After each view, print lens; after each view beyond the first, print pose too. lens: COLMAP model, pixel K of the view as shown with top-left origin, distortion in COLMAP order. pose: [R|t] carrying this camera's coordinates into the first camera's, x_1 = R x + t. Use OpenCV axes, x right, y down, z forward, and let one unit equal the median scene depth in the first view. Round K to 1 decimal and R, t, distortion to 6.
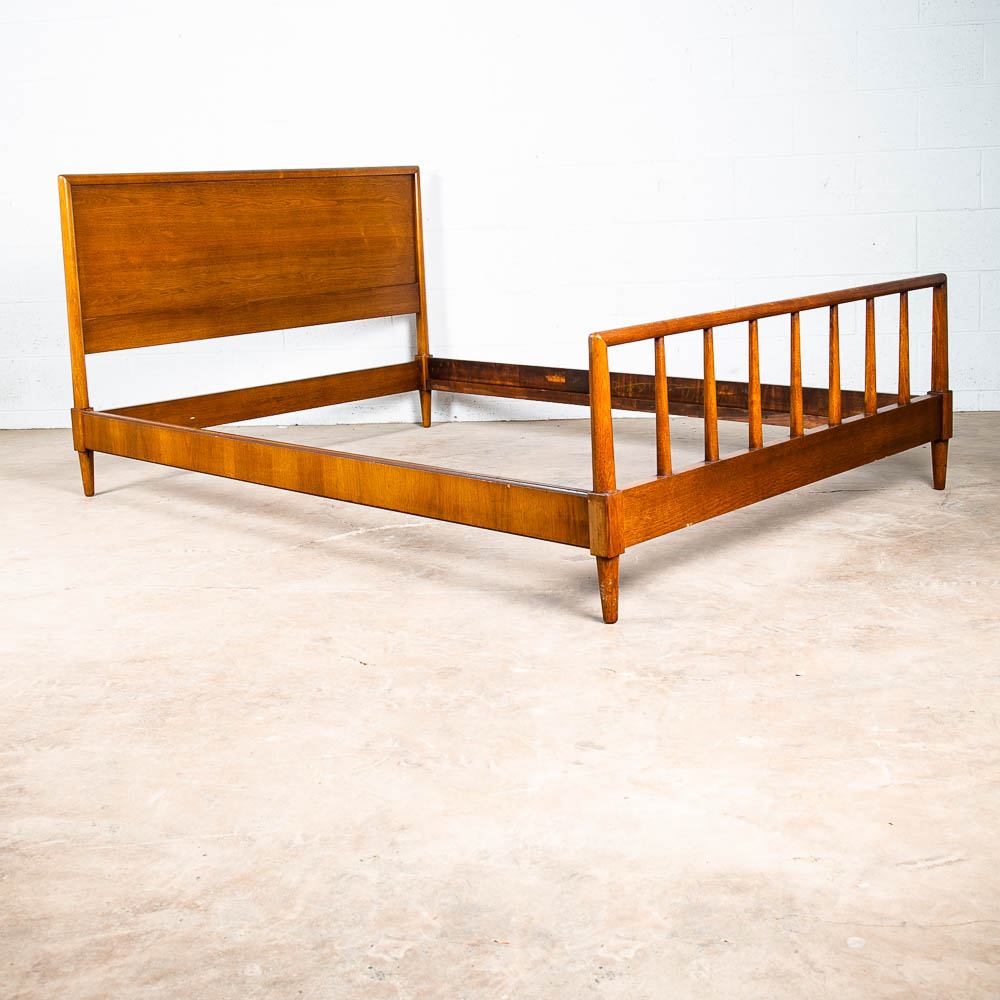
lens RADIAL K [[1452.7, 0, 508.0], [0, 1452.7, 484.7], [0, 0, 1]] dist [-0.030921, 0.000000]
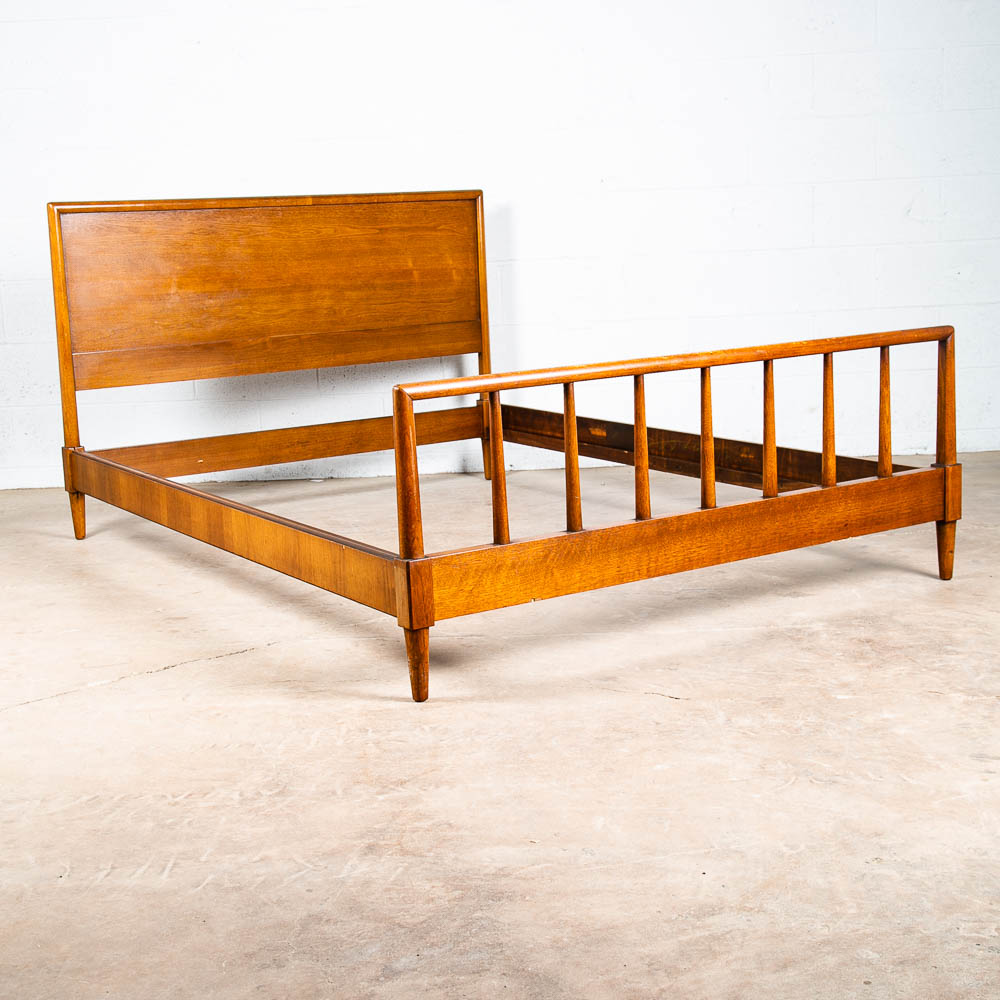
lens RADIAL K [[1648.6, 0, 531.1], [0, 1648.6, 637.8], [0, 0, 1]] dist [-0.043991, 0.000000]
pose [[0.974878, 0.060229, -0.214443, 0.230907], [-0.047407, 0.996794, 0.064447, -0.010218], [0.217637, -0.052661, 0.974608, -0.006990]]
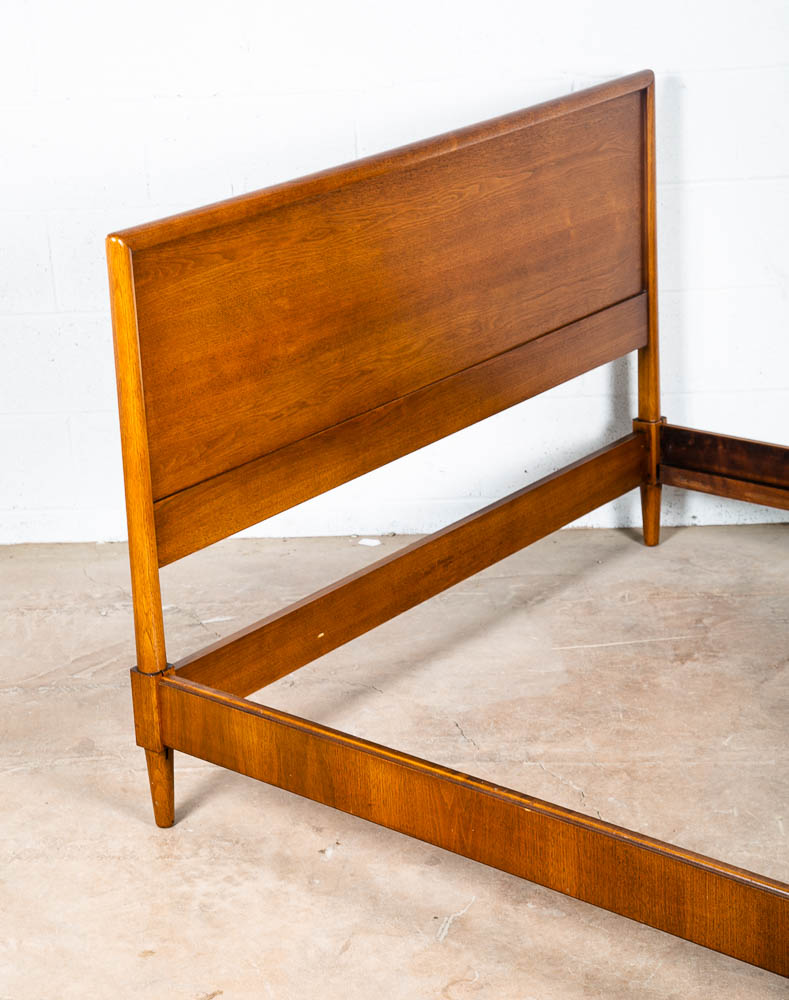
lens RADIAL K [[2325.2, 0, 393.5], [0, 2325.2, 493.3], [0, 0, 1]] dist [0.267978, 0.000000]
pose [[0.997000, -0.040138, 0.066177, -0.245436], [0.030956, 0.990449, 0.134358, -0.210167], [-0.070937, -0.131906, 0.988721, 0.169129]]
